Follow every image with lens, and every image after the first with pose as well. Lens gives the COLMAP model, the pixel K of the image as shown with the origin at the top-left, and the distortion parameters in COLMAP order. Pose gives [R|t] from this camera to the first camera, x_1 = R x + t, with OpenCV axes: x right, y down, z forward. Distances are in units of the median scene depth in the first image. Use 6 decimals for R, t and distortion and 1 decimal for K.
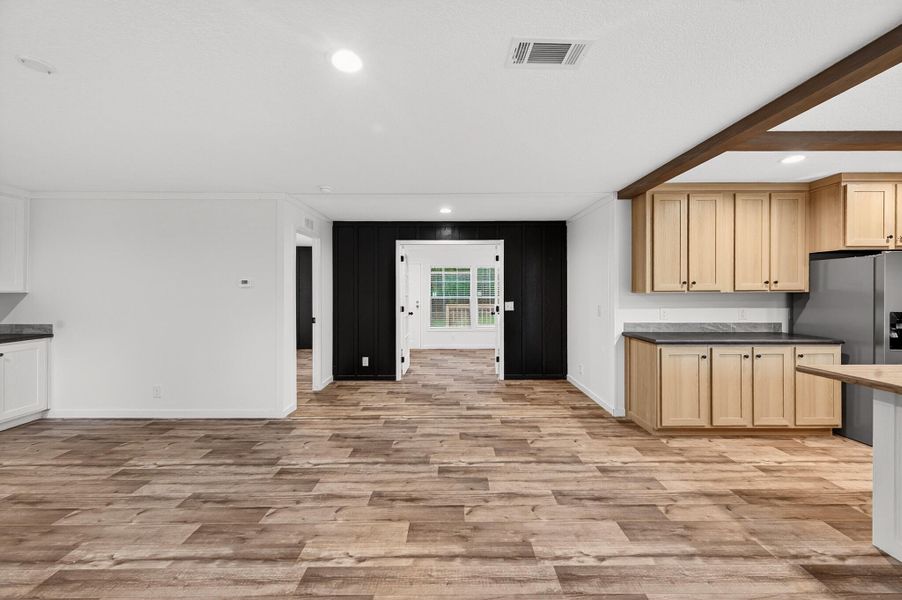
lens RADIAL K [[351.5, 0, 456.8], [0, 351.5, 295.1], [0, 0, 1]] dist [0.000191, 0.000009]
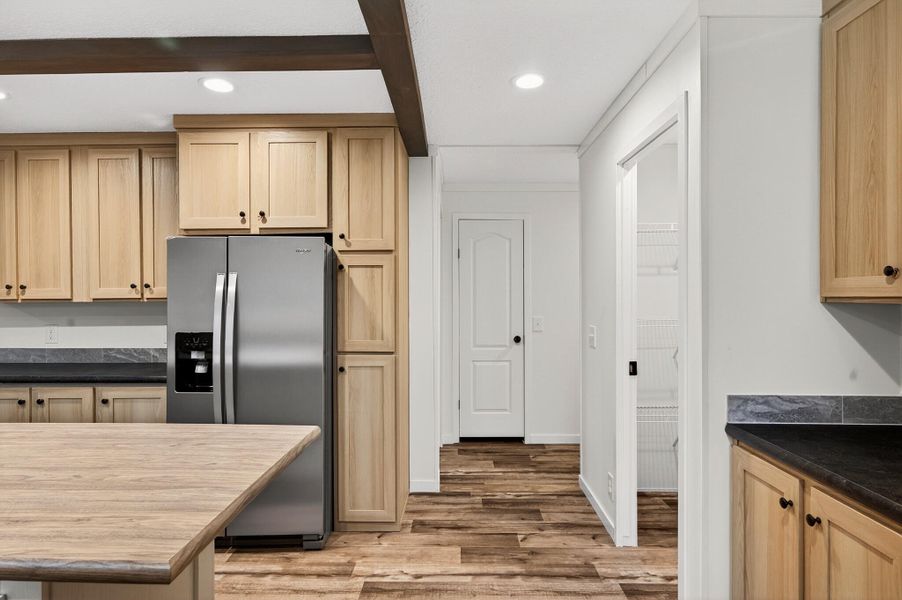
lens RADIAL K [[498.4, 0, 452.8], [0, 498.4, 295.7], [0, 0, 1]] dist [0.001942, 0.000004]
pose [[0.999699, -0.002218, -0.024452, 0.960278], [0.001887, 0.999906, -0.013565, -0.003120], [0.024479, 0.013515, 0.999609, 0.065399]]
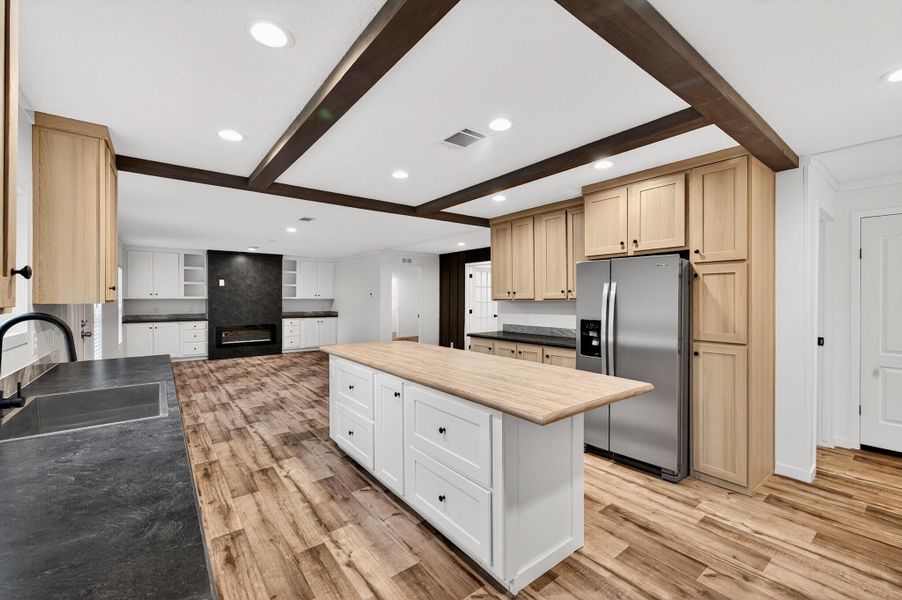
lens RADIAL K [[382.2, 0, 454.5], [0, 382.2, 297.1], [0, 0, 1]] dist [0.003031, 0.000338]
pose [[0.608108, -0.001279, -0.793853, 1.046824], [-0.009362, 0.999918, -0.008783, -0.002929], [0.793799, 0.012773, 0.608046, 0.004368]]
